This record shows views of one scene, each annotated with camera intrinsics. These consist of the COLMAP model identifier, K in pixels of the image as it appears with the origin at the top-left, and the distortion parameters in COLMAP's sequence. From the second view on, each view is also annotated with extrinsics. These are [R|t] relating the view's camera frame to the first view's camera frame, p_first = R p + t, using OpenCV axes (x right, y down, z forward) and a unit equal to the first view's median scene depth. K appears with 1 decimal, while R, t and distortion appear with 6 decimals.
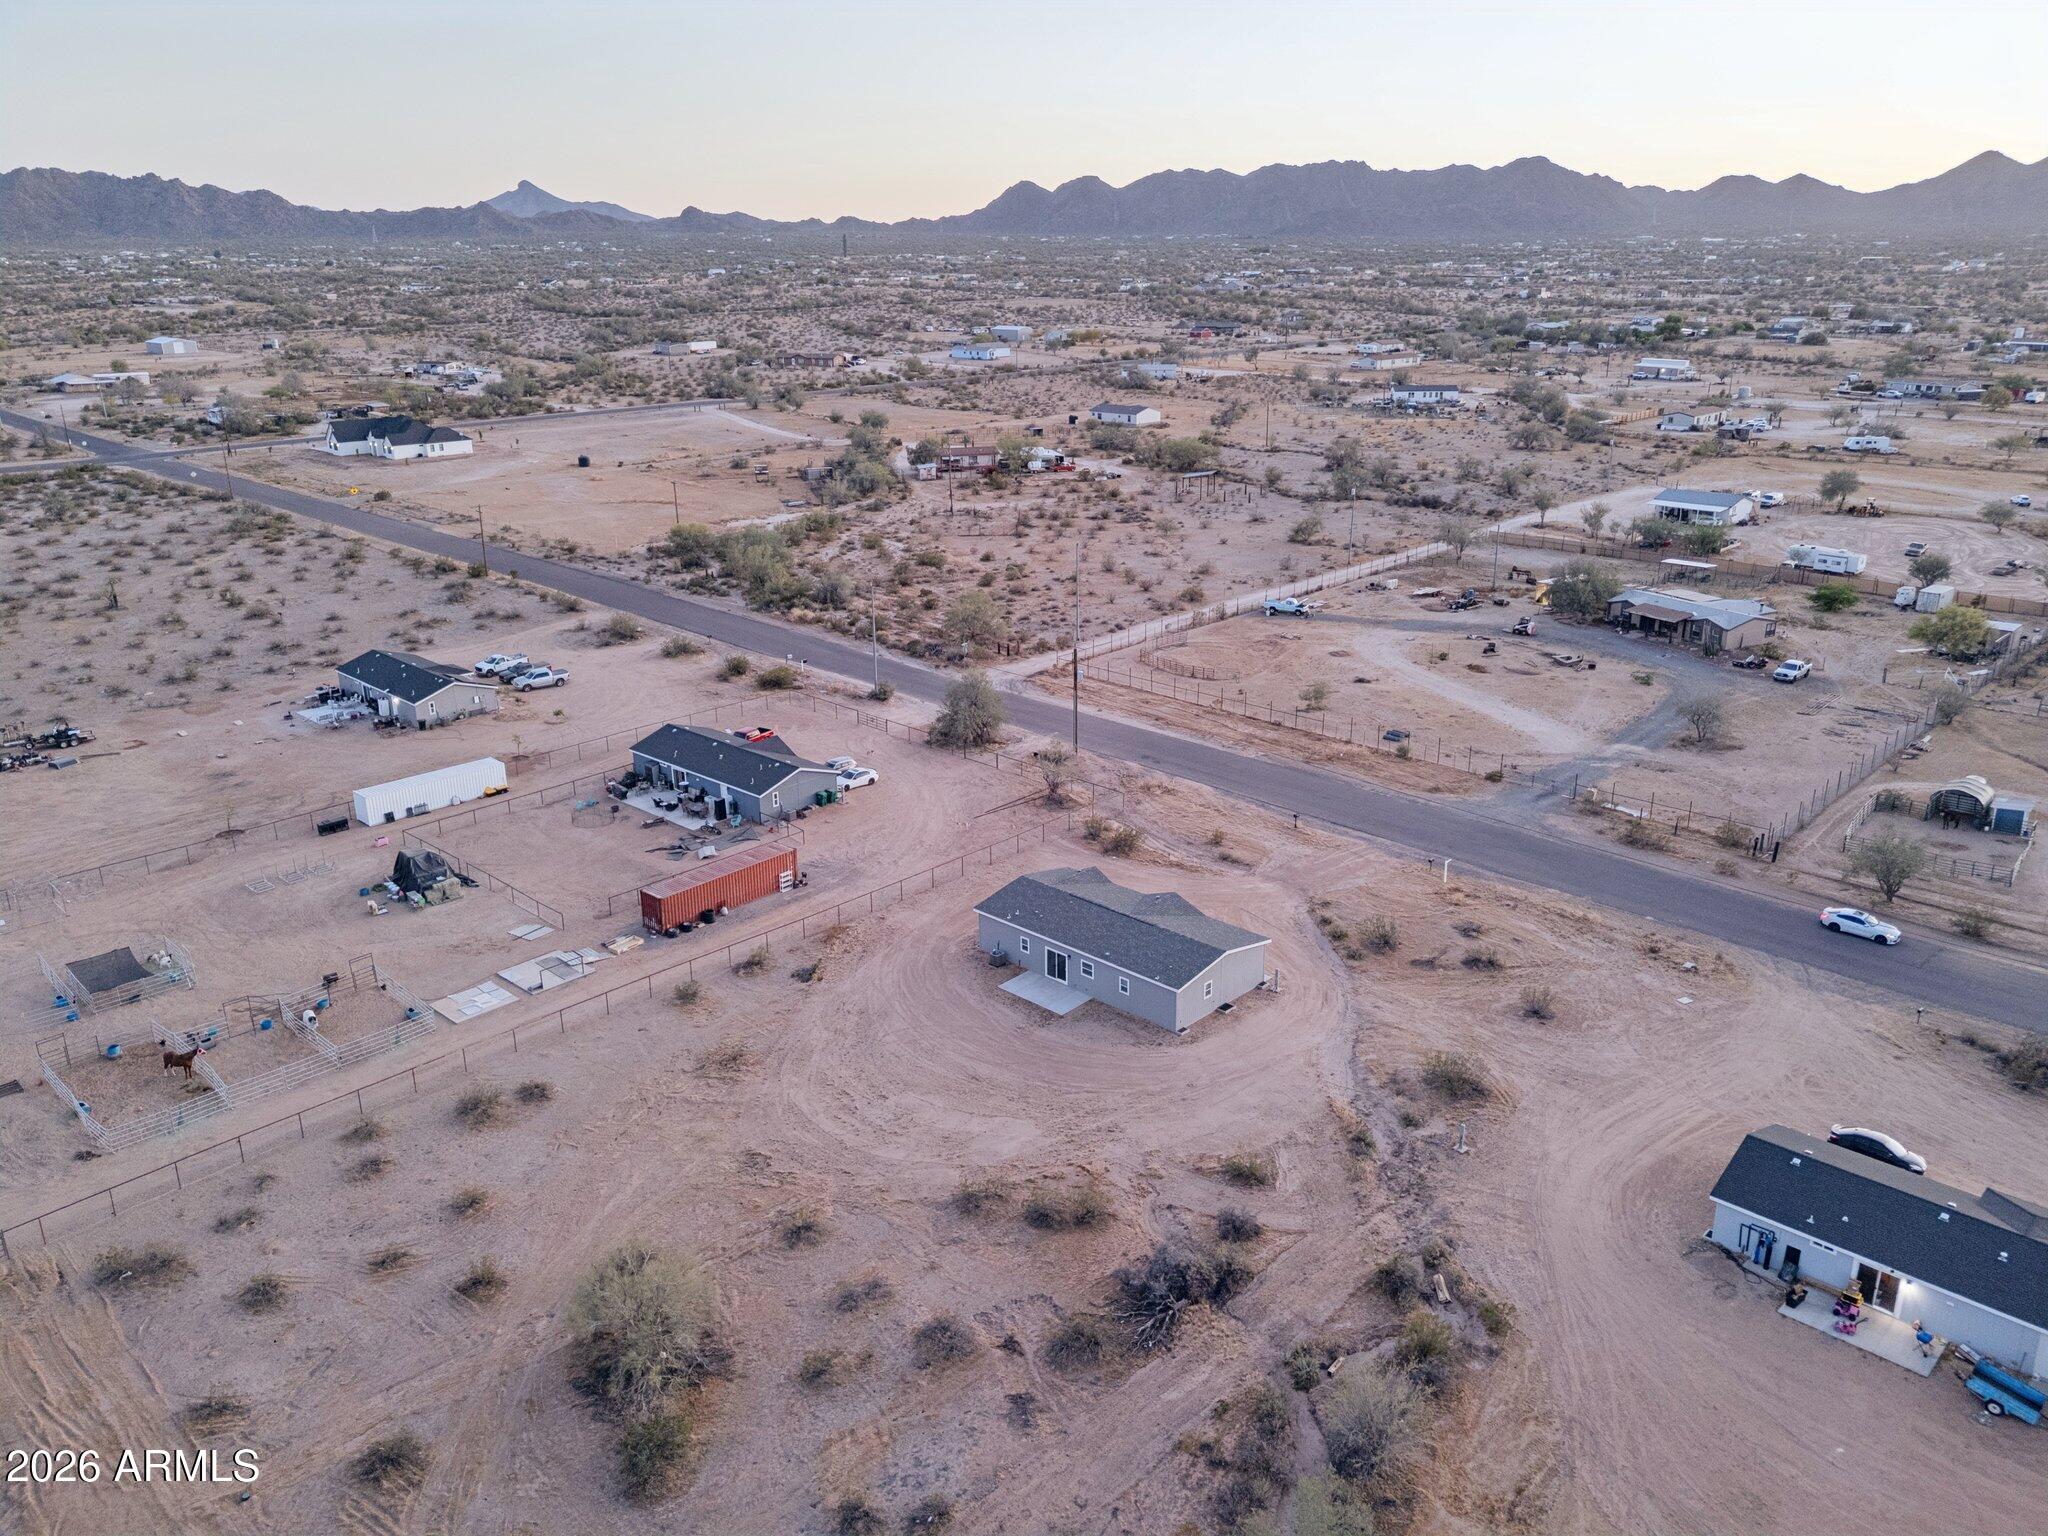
lens RADIAL K [[1502.2, 0, 1020.5], [0, 1502.2, 771.8], [0, 0, 1]] dist [0.075179, -0.065317]
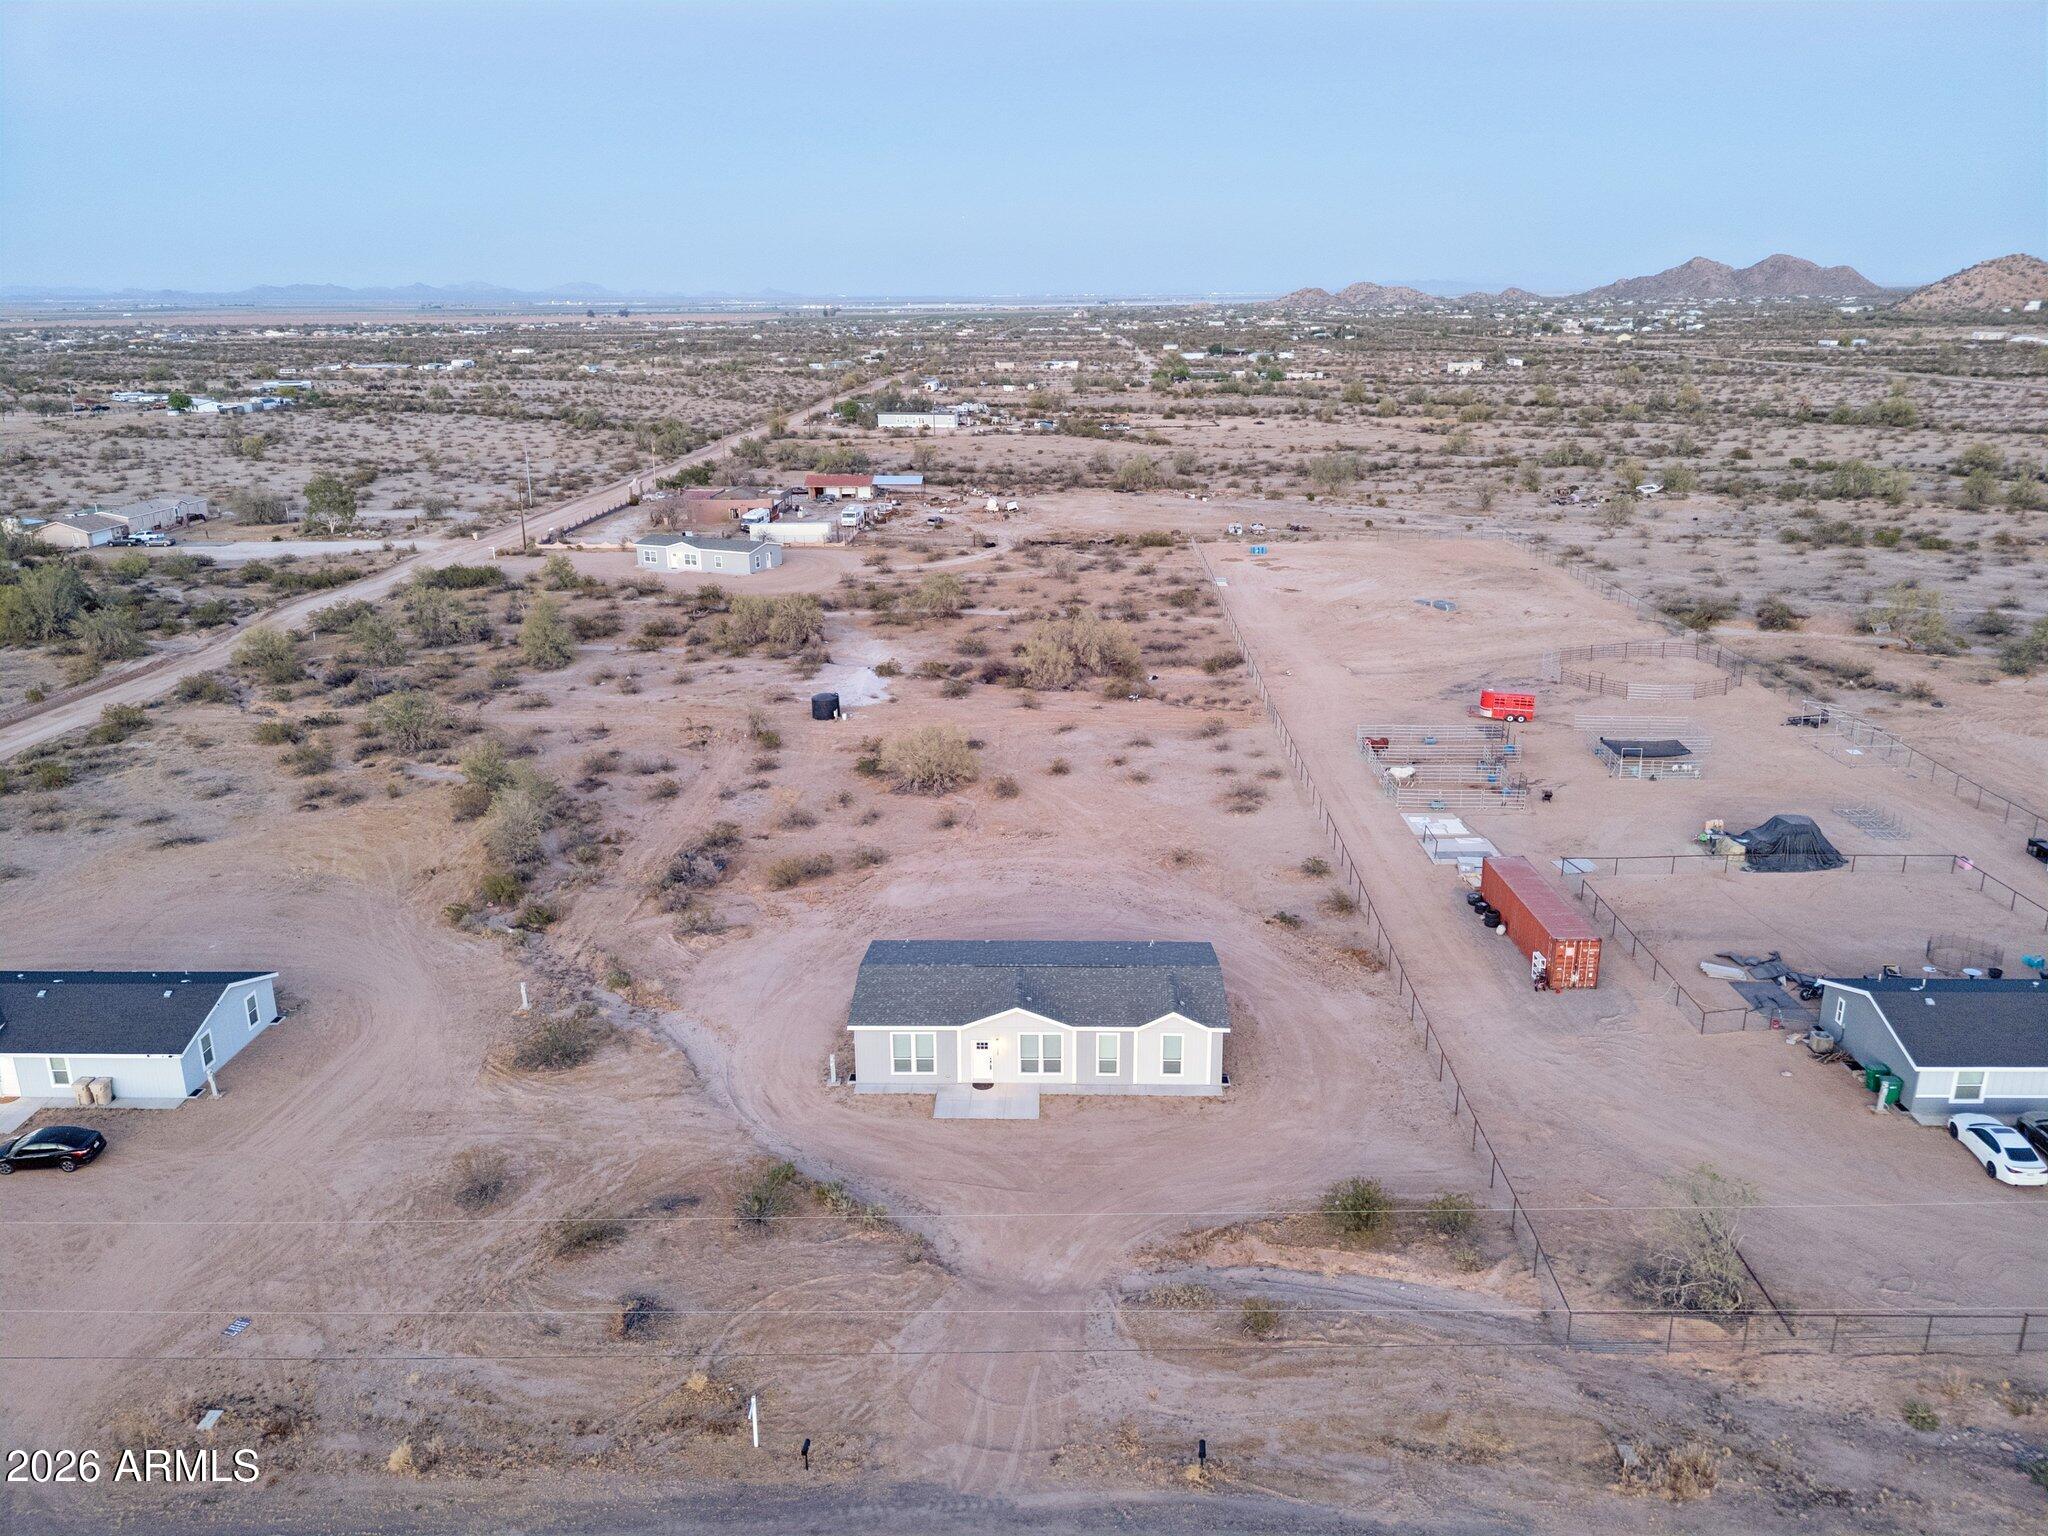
lens RADIAL K [[1502.2, 0, 1025.5], [0, 1502.2, 765.7], [0, 0, 1]] dist [0.075179, -0.065317]
pose [[-0.738577, 0.216249, -0.638545, 0.436416], [-0.205826, 0.829608, 0.519024, -0.310989], [0.641981, 0.514768, -0.568220, 1.139194]]
